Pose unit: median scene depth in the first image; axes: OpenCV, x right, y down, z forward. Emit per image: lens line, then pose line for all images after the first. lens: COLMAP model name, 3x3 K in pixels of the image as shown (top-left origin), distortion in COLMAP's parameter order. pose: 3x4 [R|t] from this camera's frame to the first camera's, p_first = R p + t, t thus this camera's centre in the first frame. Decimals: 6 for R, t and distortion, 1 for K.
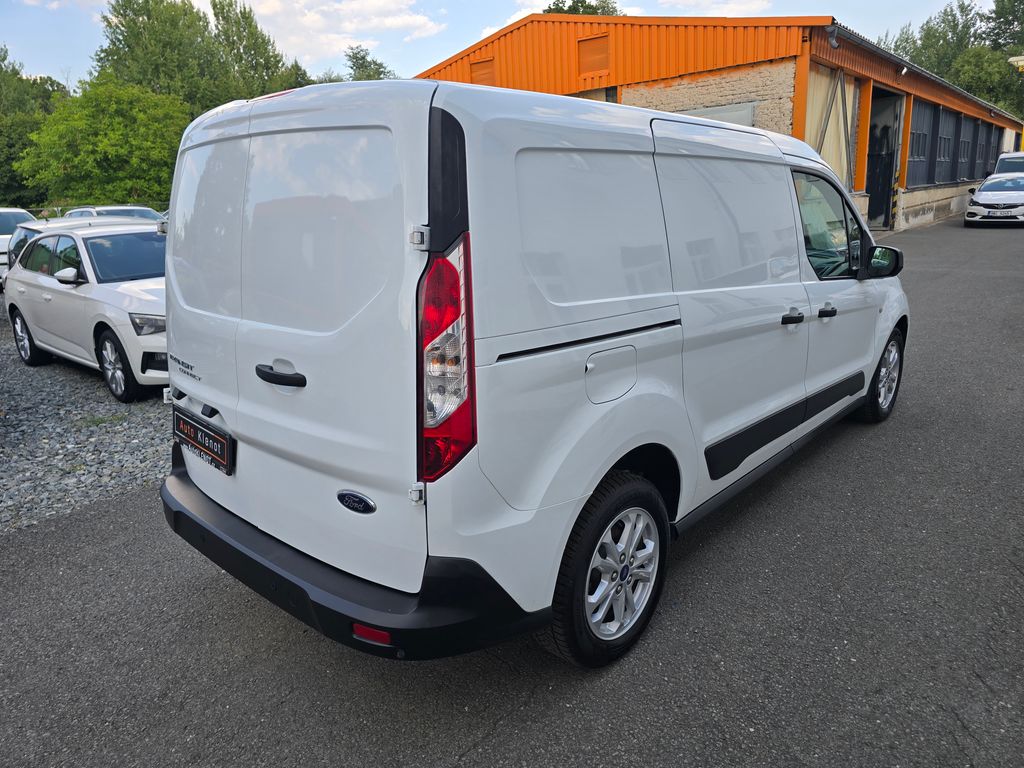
lens RADIAL K [[695.2, 0, 518.5], [0, 695.2, 384.2], [0, 0, 1]] dist [0.040677, -0.034515]
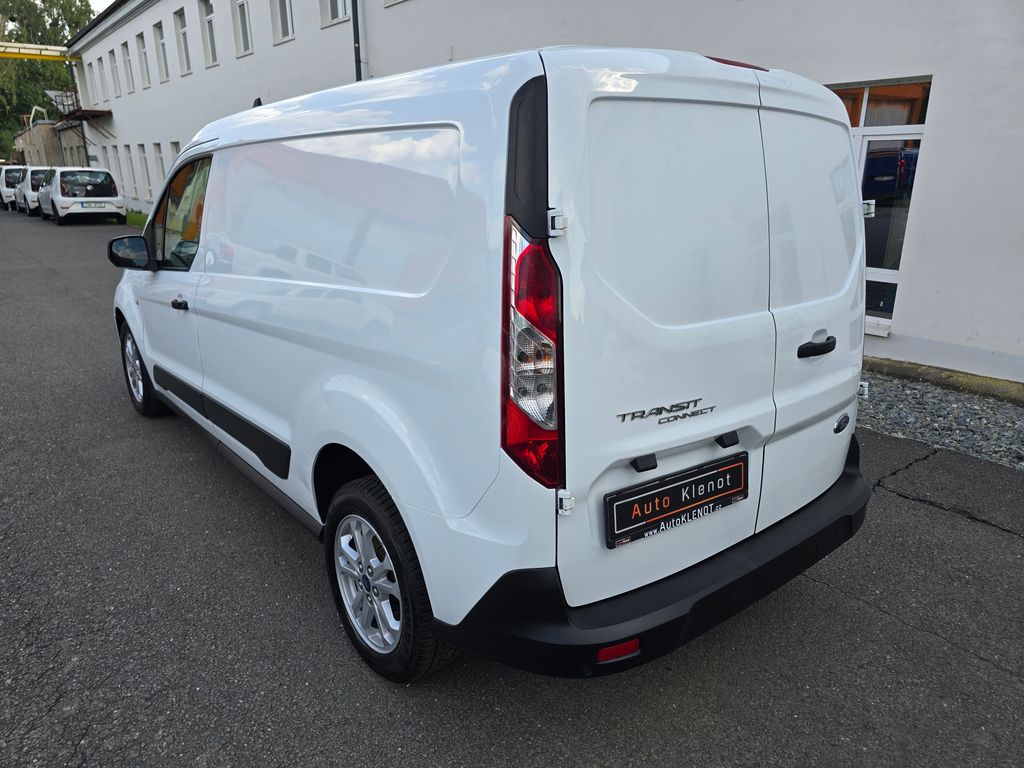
lens RADIAL K [[695.2, 0, 518.5], [0, 695.2, 384.2], [0, 0, 1]] dist [0.040677, -0.034515]
pose [[0.155362, -0.254917, 0.954400, -0.215521], [0.246651, 0.945542, 0.212400, -0.044266], [-0.956570, 0.202405, 0.209777, 0.183284]]
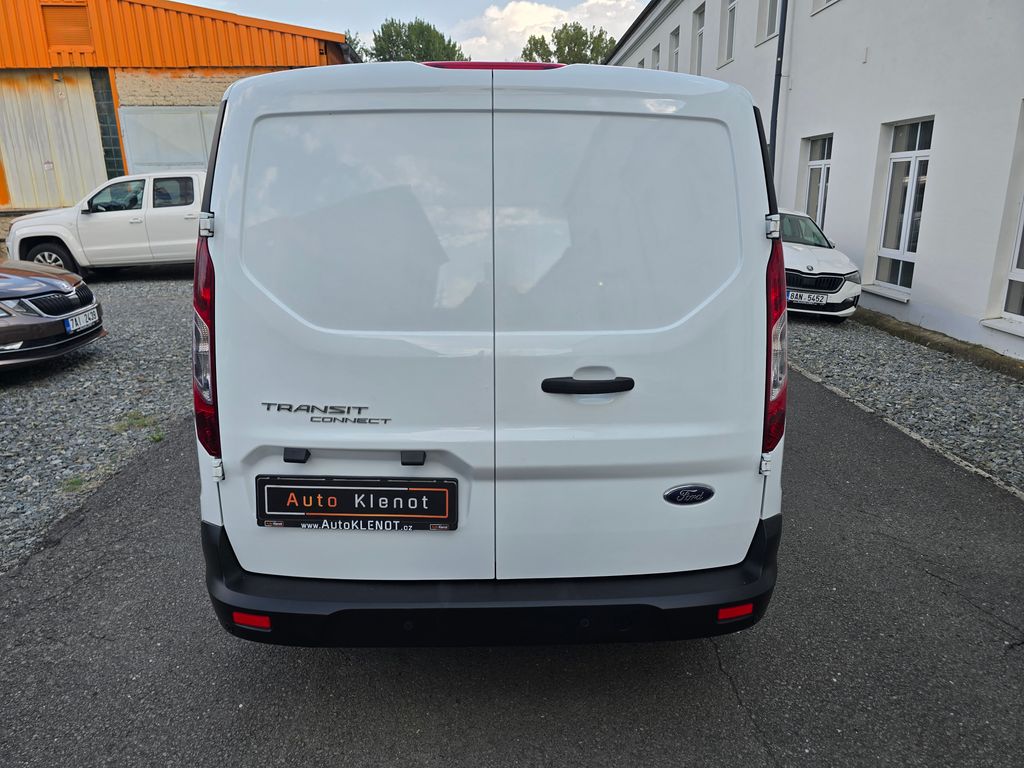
lens RADIAL K [[695.2, 0, 518.5], [0, 695.2, 384.2], [0, 0, 1]] dist [0.040677, -0.034515]
pose [[0.719996, -0.156903, 0.676008, -0.151136], [0.162575, 0.985134, 0.055499, -0.011511], [-0.674667, 0.069943, 0.734801, 0.060873]]
